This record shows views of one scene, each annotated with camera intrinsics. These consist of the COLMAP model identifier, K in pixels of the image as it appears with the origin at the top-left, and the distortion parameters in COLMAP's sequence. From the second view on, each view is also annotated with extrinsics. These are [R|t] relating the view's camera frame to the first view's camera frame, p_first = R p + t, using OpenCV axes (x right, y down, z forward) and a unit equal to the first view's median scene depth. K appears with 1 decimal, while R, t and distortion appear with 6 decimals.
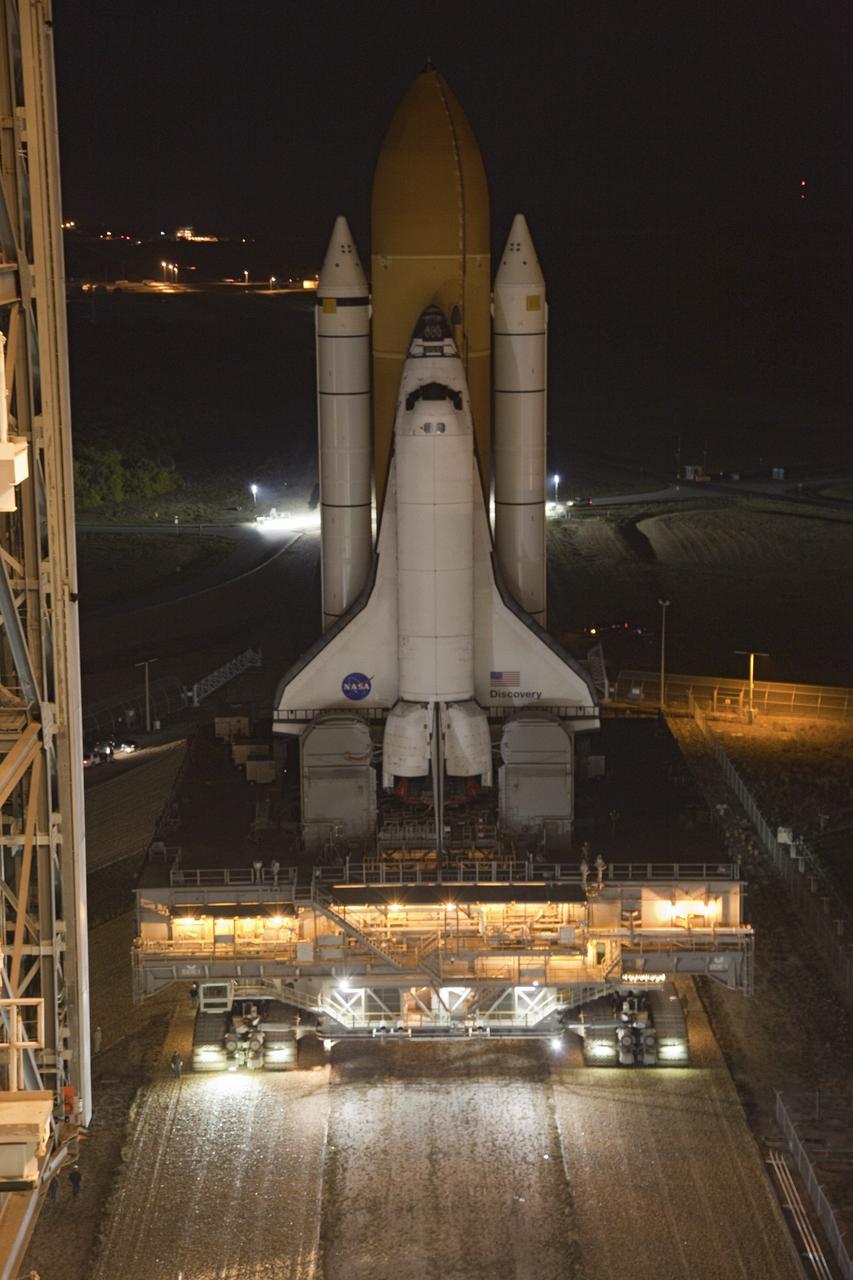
lens RADIAL K [[2157.3, 0, 420.2], [0, 2157.3, 637.0], [0, 0, 1]] dist [0.208870, 0.000000]
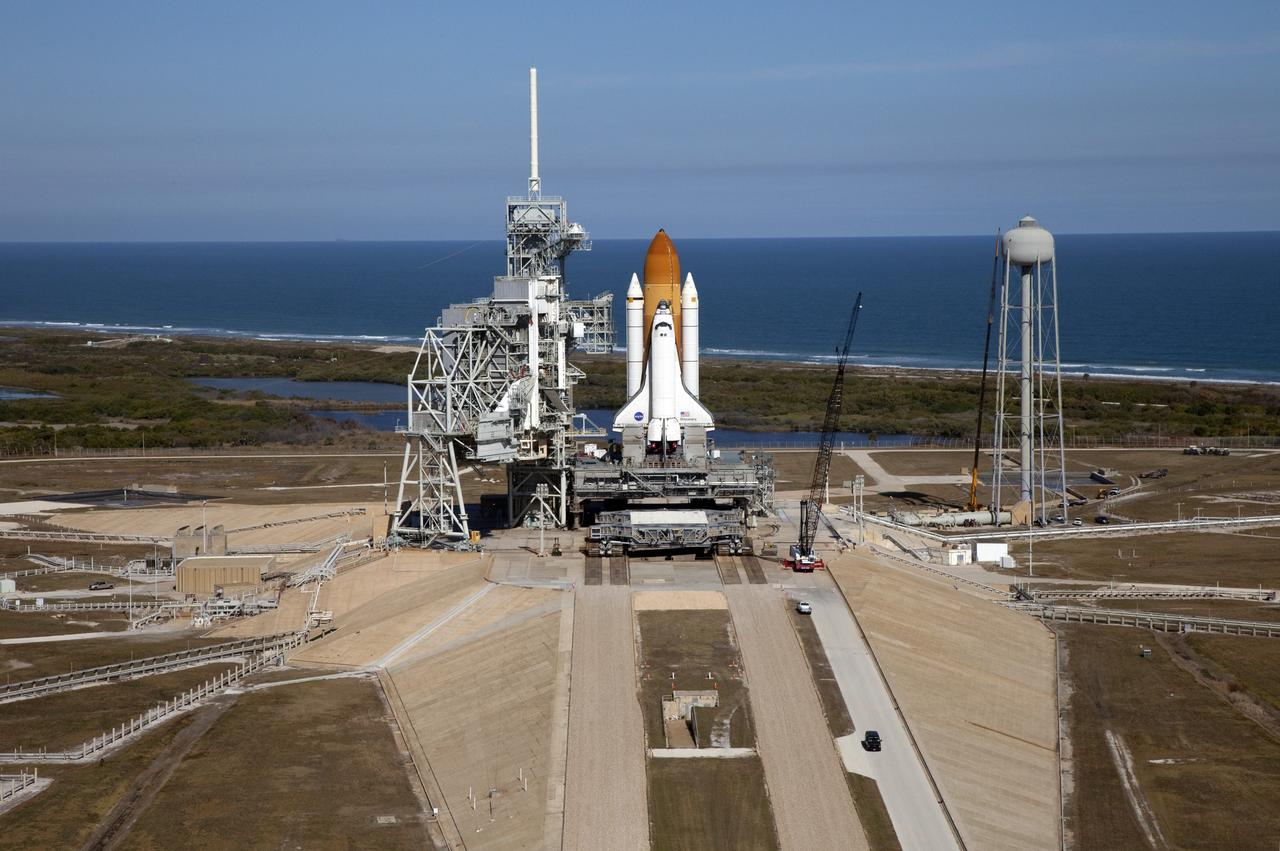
lens RADIAL K [[3059.6, 0, 633.5], [0, 3059.6, 433.5], [0, 0, 1]] dist [0.565441, 0.000000]
pose [[0.999995, 0.001975, 0.002346, -0.049095], [-0.001662, 0.991959, -0.126551, 0.633953], [-0.002577, 0.126547, 0.991957, -3.568569]]
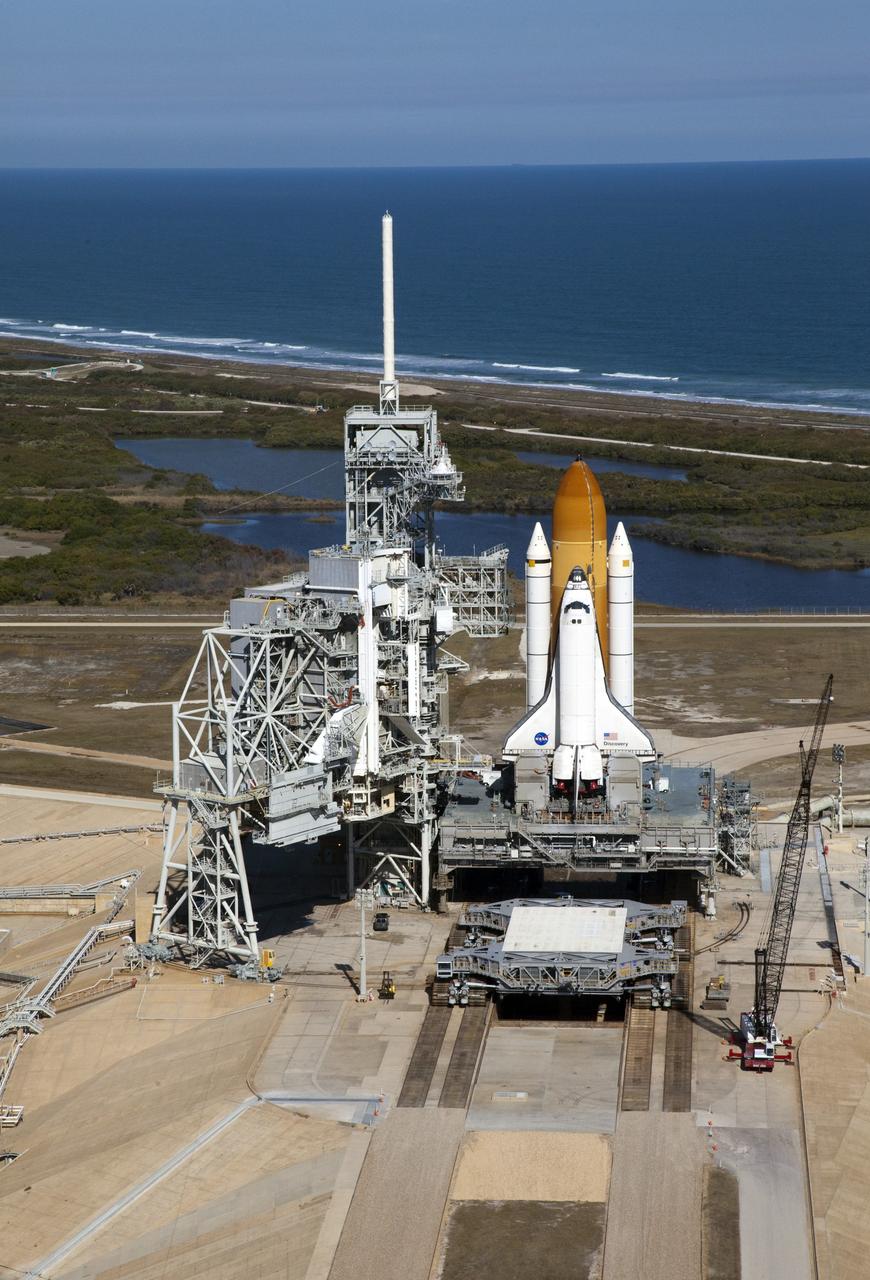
lens RADIAL K [[3396.6, 0, 458.8], [0, 3396.6, 610.0], [0, 0, 1]] dist [0.603888, 0.000000]
pose [[0.996458, 0.013411, -0.083019, 0.170421], [-0.018321, 0.998110, -0.058659, 0.096452], [0.082076, 0.059973, 0.994820, -2.419127]]
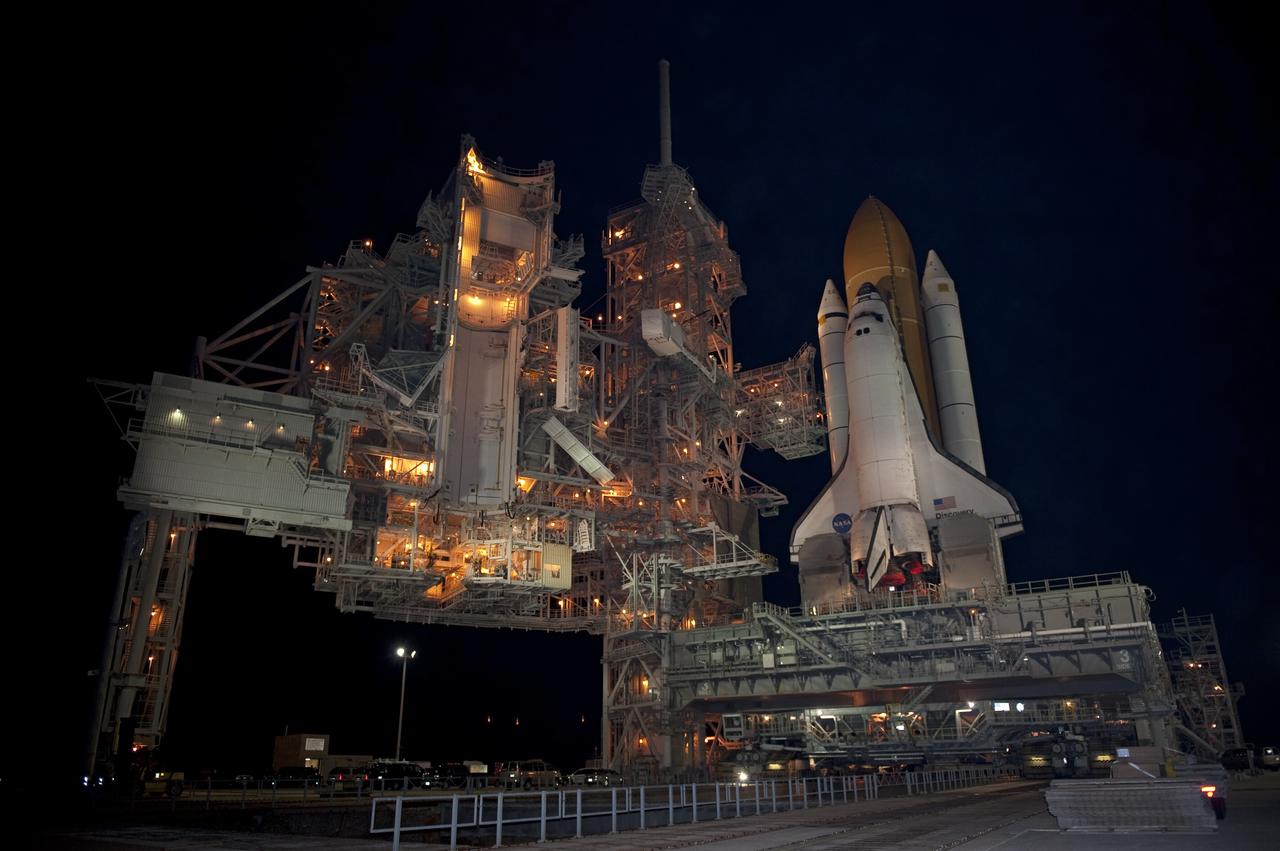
lens RADIAL K [[875.9, 0, 630.7], [0, 875.9, 424.7], [0, 0, 1]] dist [-0.061405, 0.000694]
pose [[0.847958, -0.189098, -0.495187, 0.156298], [-0.107478, 0.853459, -0.509957, 0.286508], [0.519053, 0.485644, 0.703373, 0.485612]]
